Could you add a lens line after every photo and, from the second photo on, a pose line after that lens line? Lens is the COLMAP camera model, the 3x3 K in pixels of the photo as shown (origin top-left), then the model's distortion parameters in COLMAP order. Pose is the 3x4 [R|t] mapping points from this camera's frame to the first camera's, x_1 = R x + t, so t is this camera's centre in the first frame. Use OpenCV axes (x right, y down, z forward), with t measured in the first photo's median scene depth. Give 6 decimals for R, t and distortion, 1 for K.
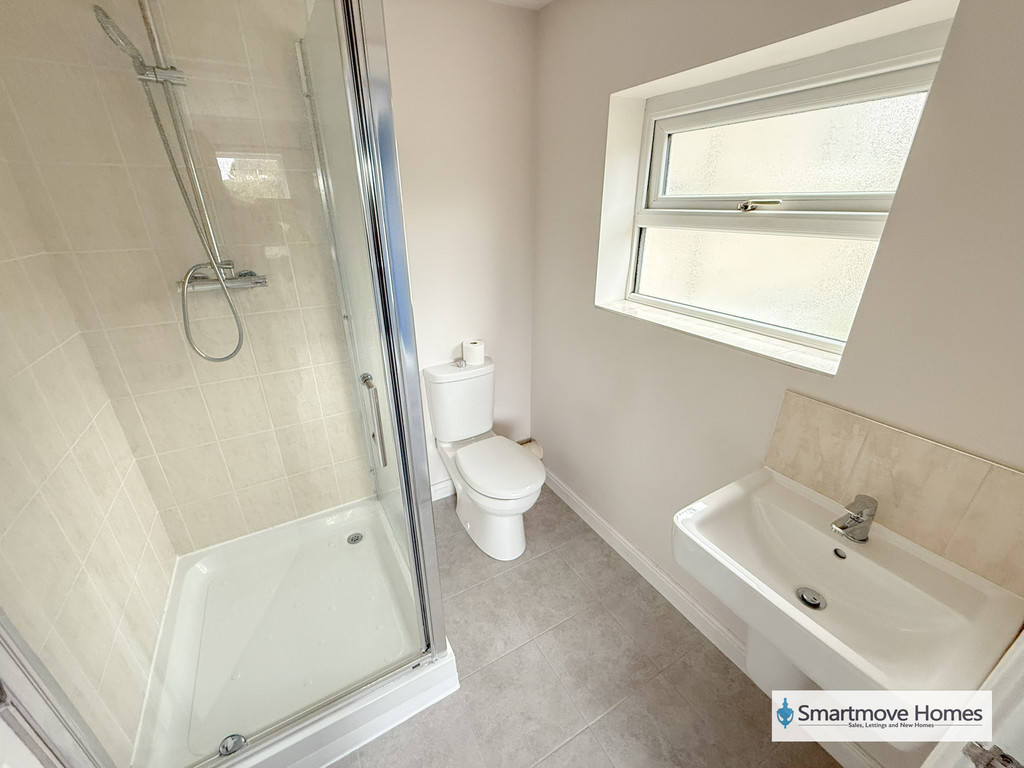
lens RADIAL K [[407.0, 0, 512.1], [0, 407.0, 382.5], [0, 0, 1]] dist [-0.002637, 0.000245]
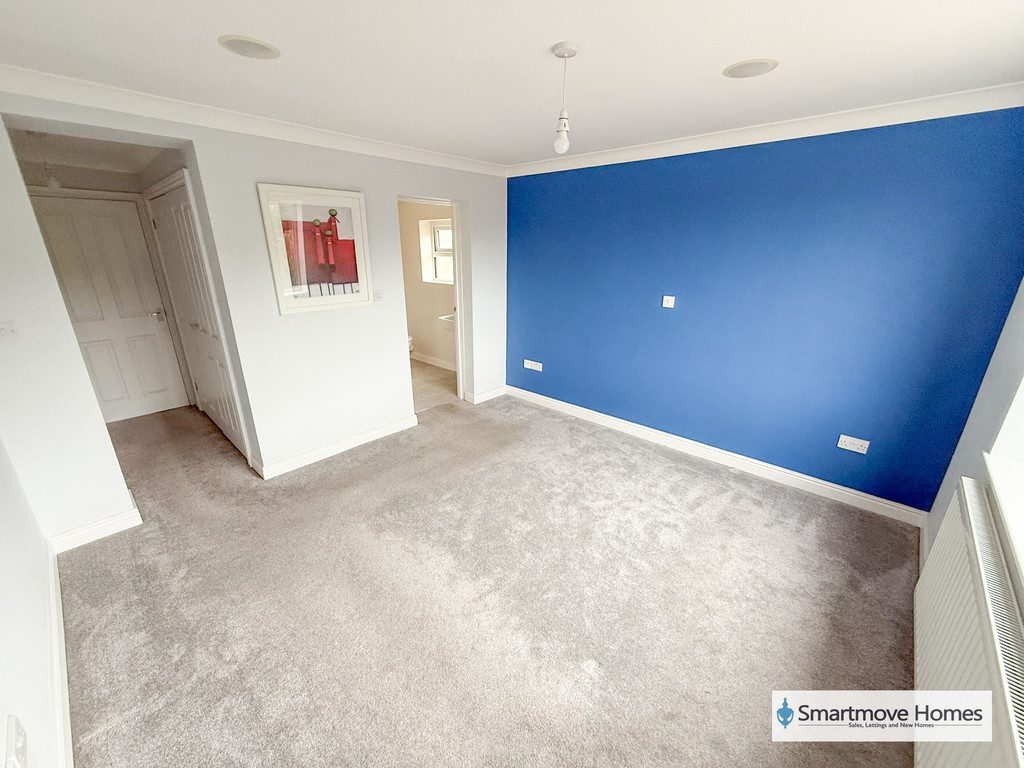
lens RADIAL K [[407.0, 0, 510.4], [0, 407.0, 385.4], [0, 0, 1]] dist [-0.002637, 0.000245]
pose [[0.953854, -0.088170, 0.287034, -0.128292], [0.112208, 0.991330, -0.068369, 0.932263], [-0.278517, 0.097421, 0.955478, -2.190865]]
